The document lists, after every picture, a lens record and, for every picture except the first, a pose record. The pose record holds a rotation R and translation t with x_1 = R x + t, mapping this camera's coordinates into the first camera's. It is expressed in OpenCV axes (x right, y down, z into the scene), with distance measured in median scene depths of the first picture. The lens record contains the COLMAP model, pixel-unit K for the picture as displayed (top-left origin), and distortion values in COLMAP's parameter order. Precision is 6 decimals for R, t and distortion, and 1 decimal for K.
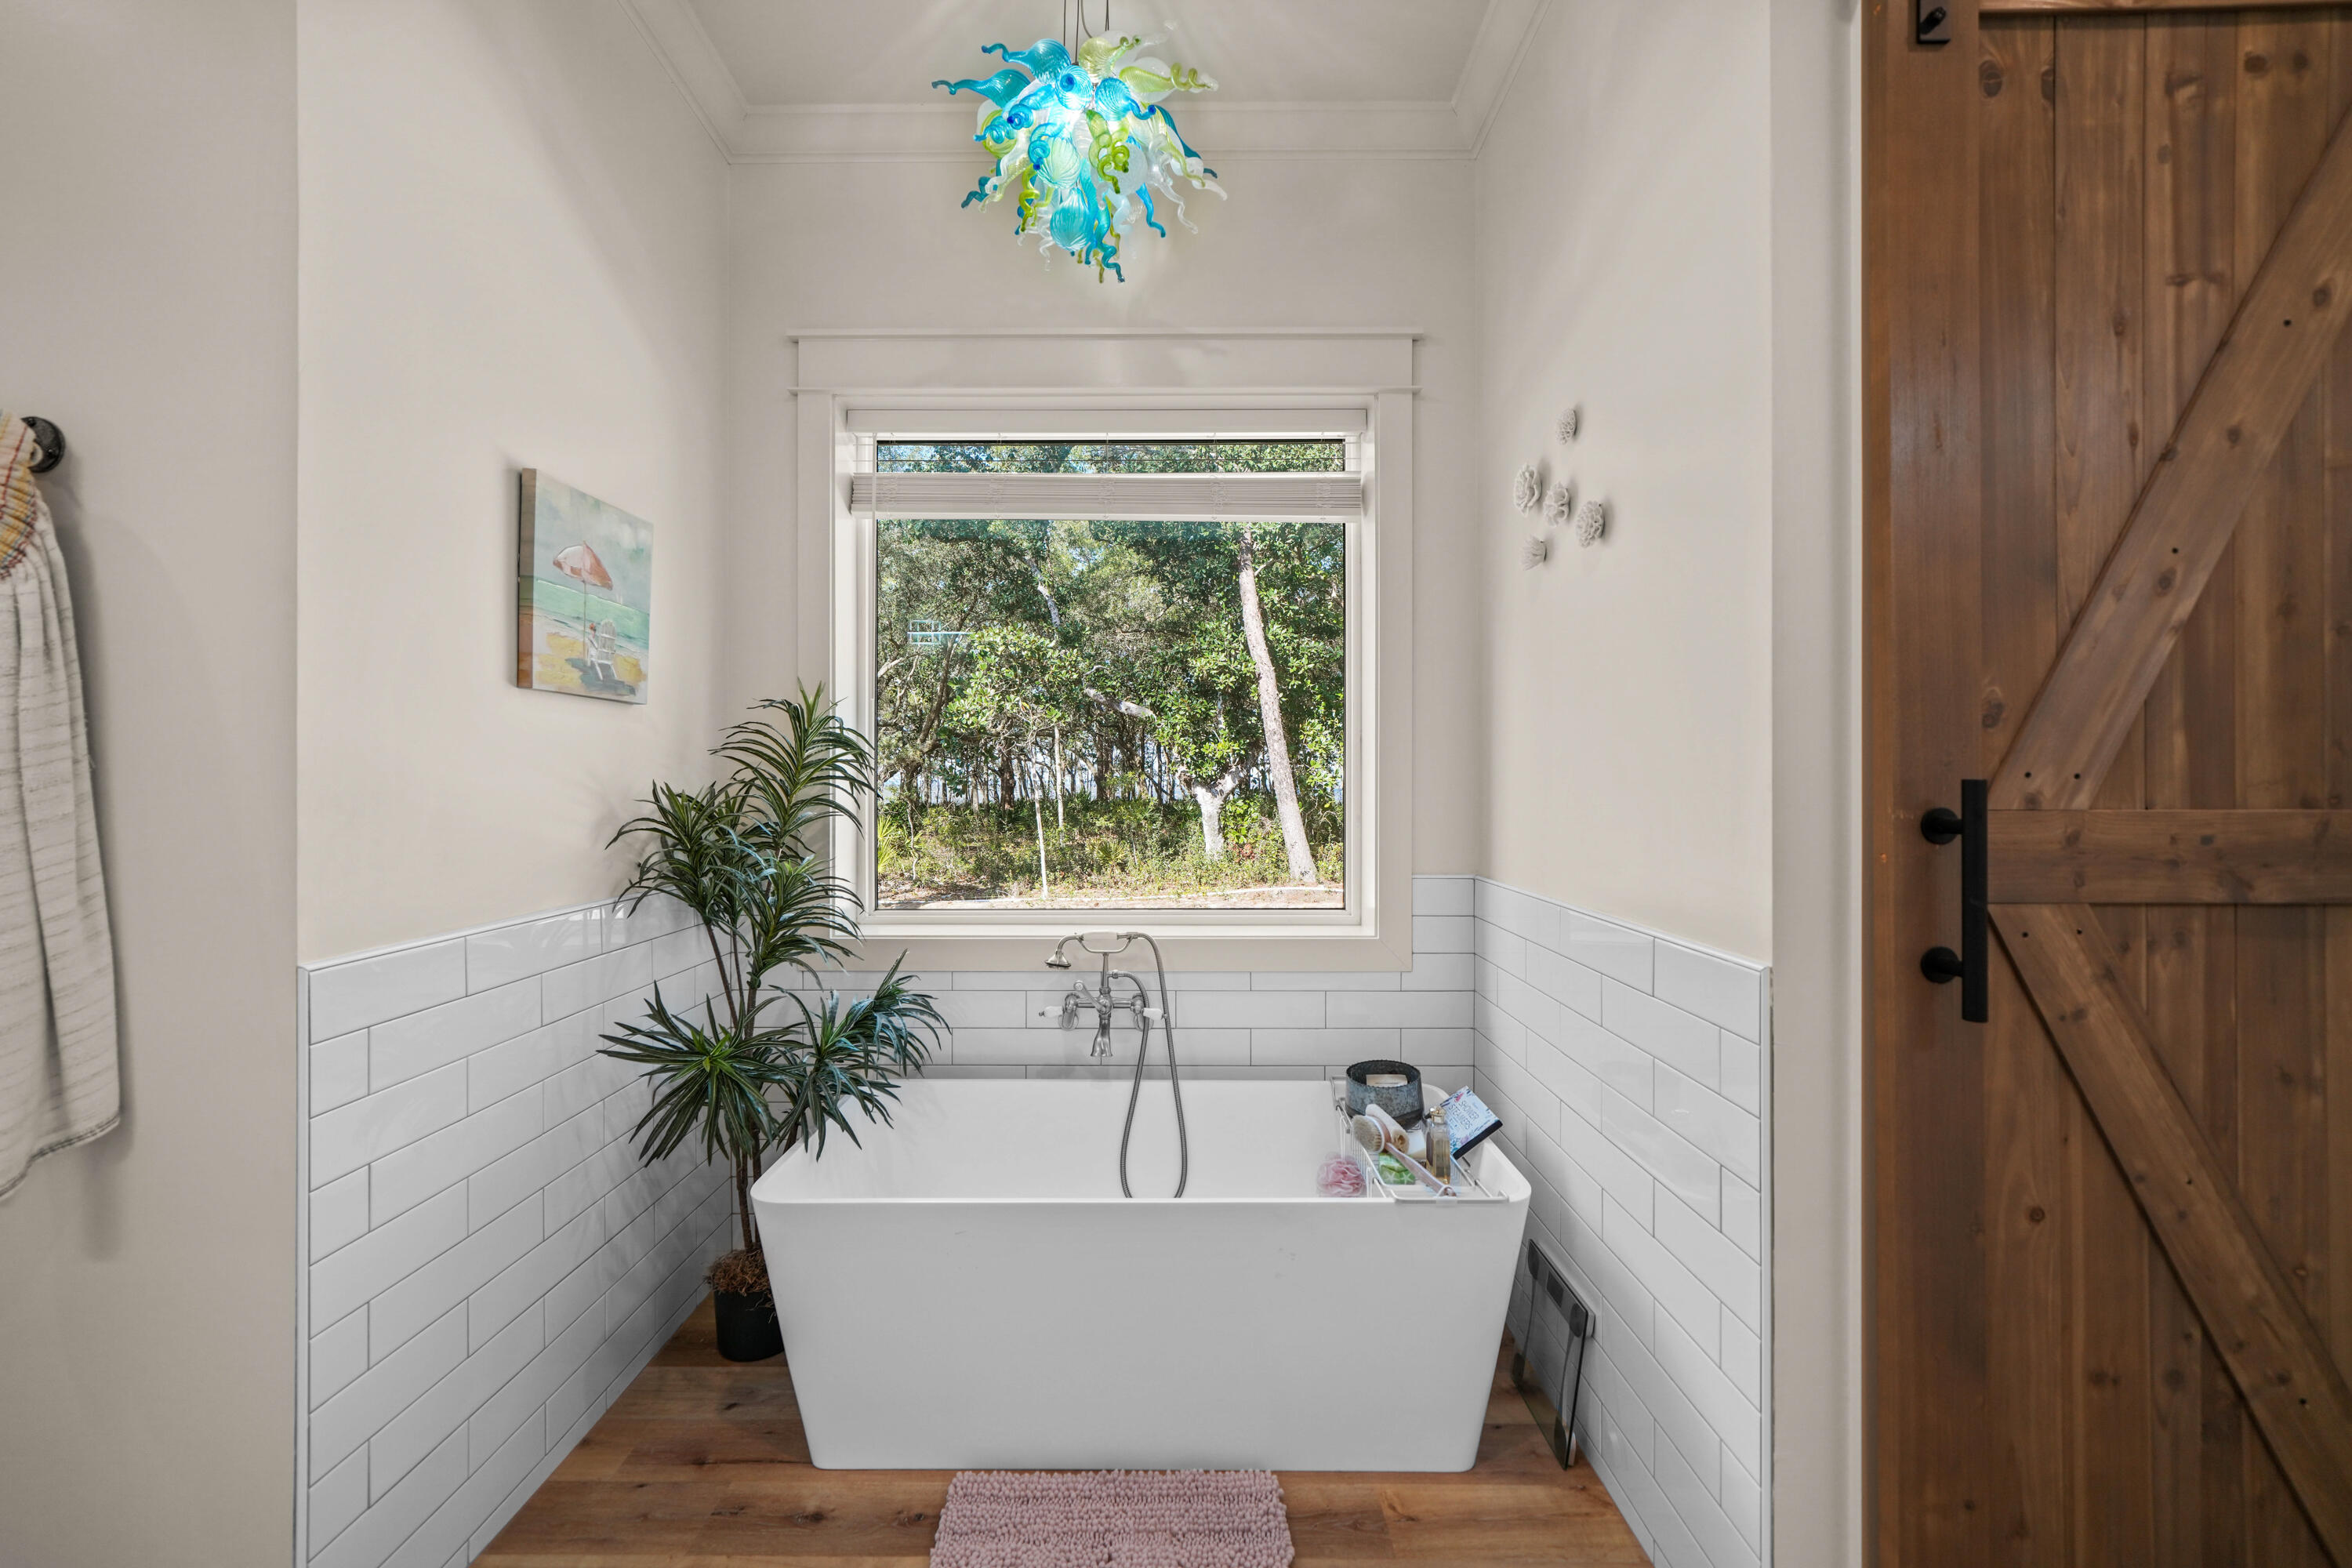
lens RADIAL K [[960.9, 0, 1162.8], [0, 960.9, 772.3], [0, 0, 1]] dist [0.002549, -0.000681]
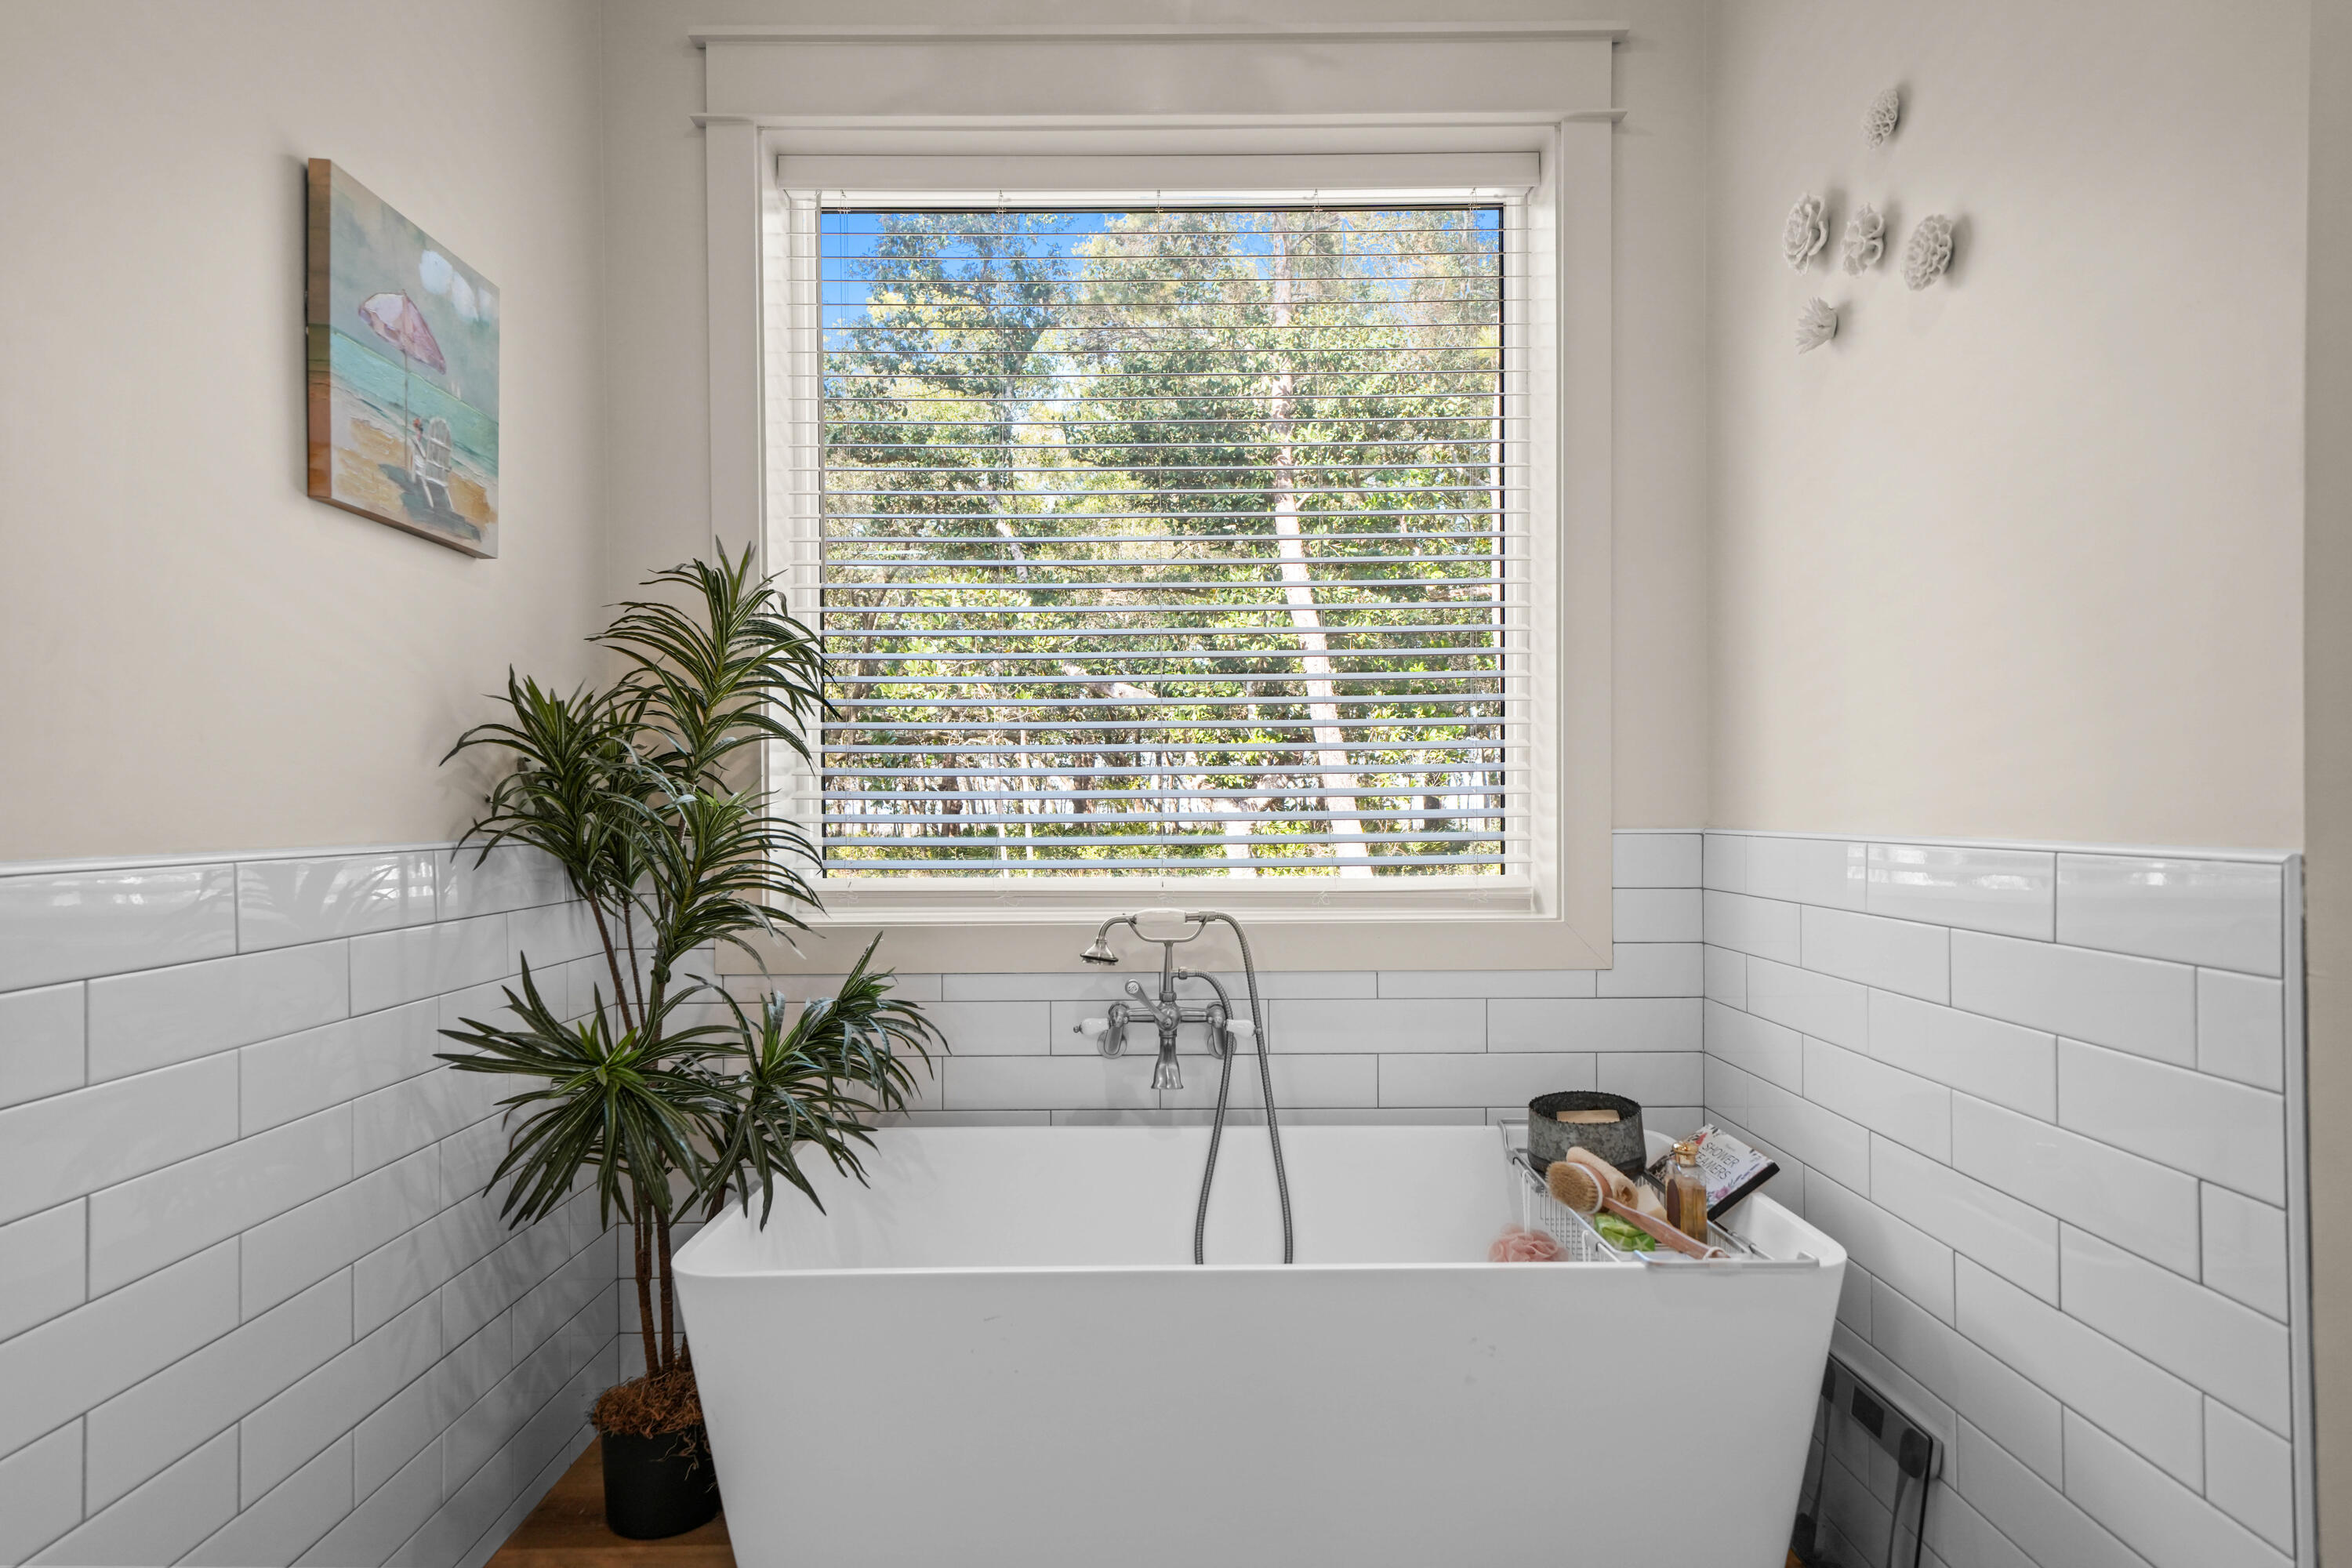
lens RADIAL K [[1314.7, 0, 1170.3], [0, 1314.7, 800.4], [0, 0, 1]] dist [0.022885, 0.002689]
pose [[0.999943, -0.006433, 0.008556, -0.073642], [0.006406, 0.999974, 0.003190, 0.093971], [-0.008576, -0.003135, 0.999958, 0.071004]]
